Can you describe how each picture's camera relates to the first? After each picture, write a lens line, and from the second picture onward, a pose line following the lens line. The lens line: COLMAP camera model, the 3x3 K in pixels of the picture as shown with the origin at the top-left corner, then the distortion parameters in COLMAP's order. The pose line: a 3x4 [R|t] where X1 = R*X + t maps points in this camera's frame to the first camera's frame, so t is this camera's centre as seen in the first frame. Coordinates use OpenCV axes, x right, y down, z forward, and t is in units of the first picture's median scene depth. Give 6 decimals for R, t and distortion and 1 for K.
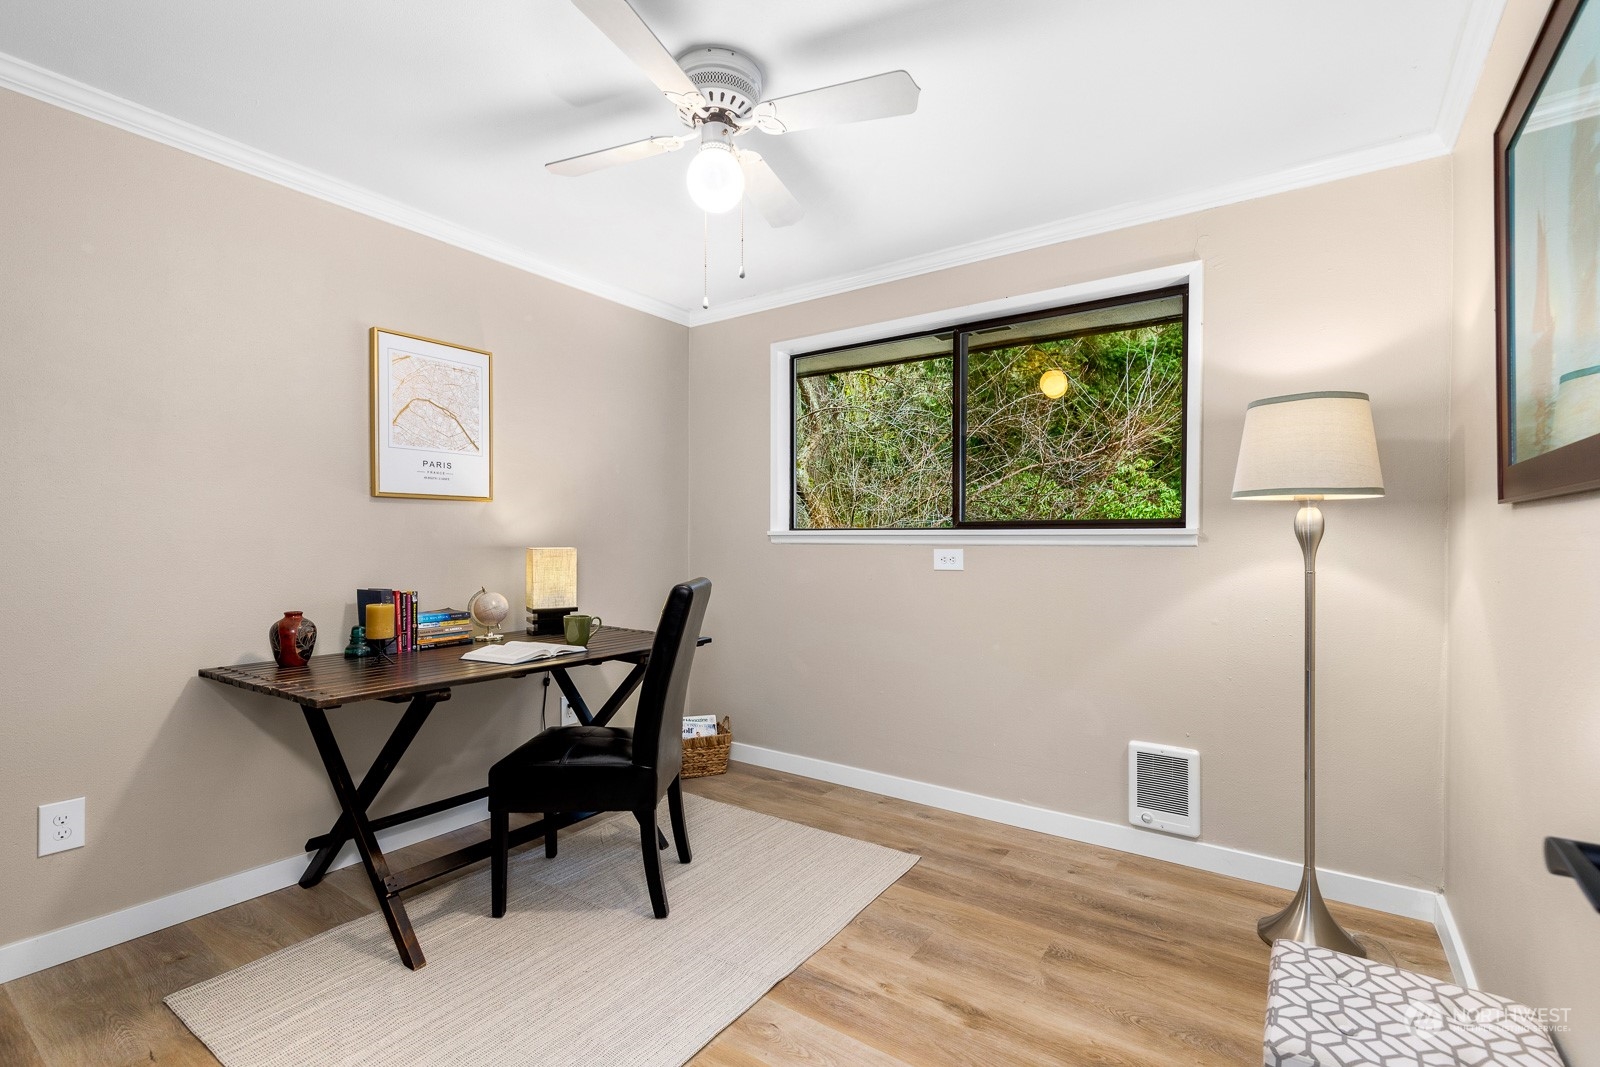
lens RADIAL K [[735.8, 0, 796.3], [0, 735.8, 551.4], [0, 0, 1]] dist [0.007983, -0.000103]
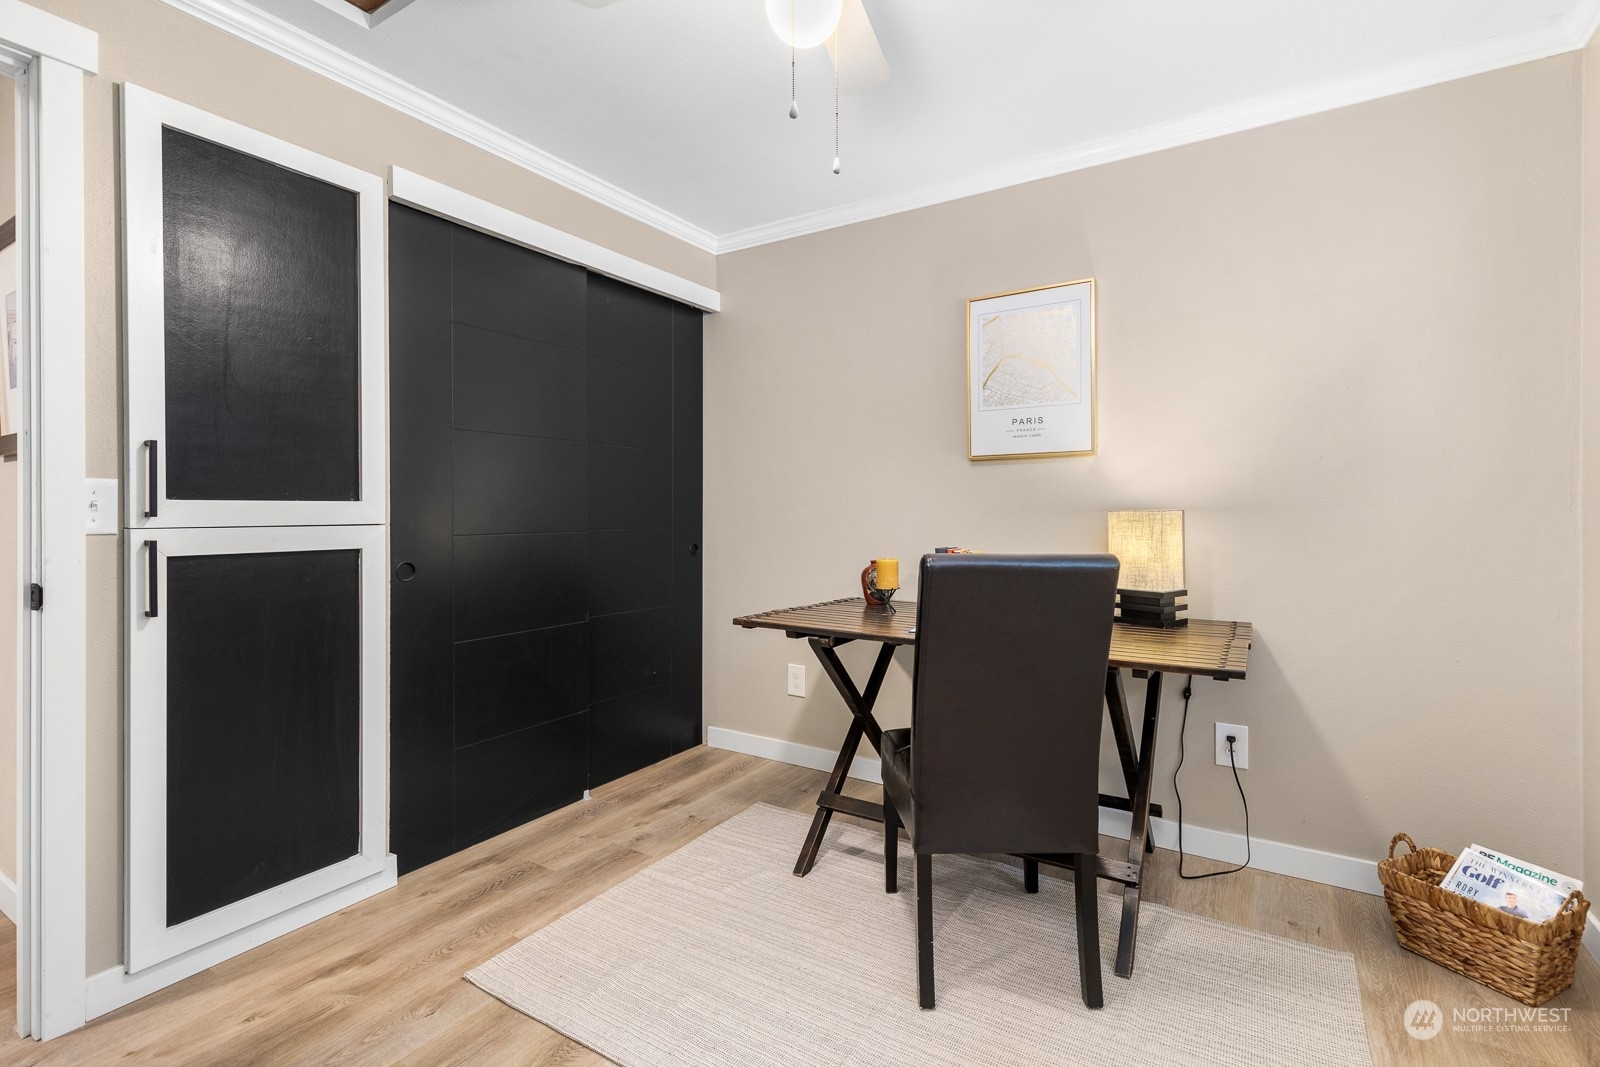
lens RADIAL K [[725.0, 0, 800.0], [0, 725.0, 533.5], [0, 0, 1]] dist [0.007150, -0.000322]
pose [[0.053077, 0.028843, -0.998174, 0.473386], [-0.006363, 0.999572, 0.028545, 0.000845], [0.998570, 0.004836, 0.053238, 0.742751]]
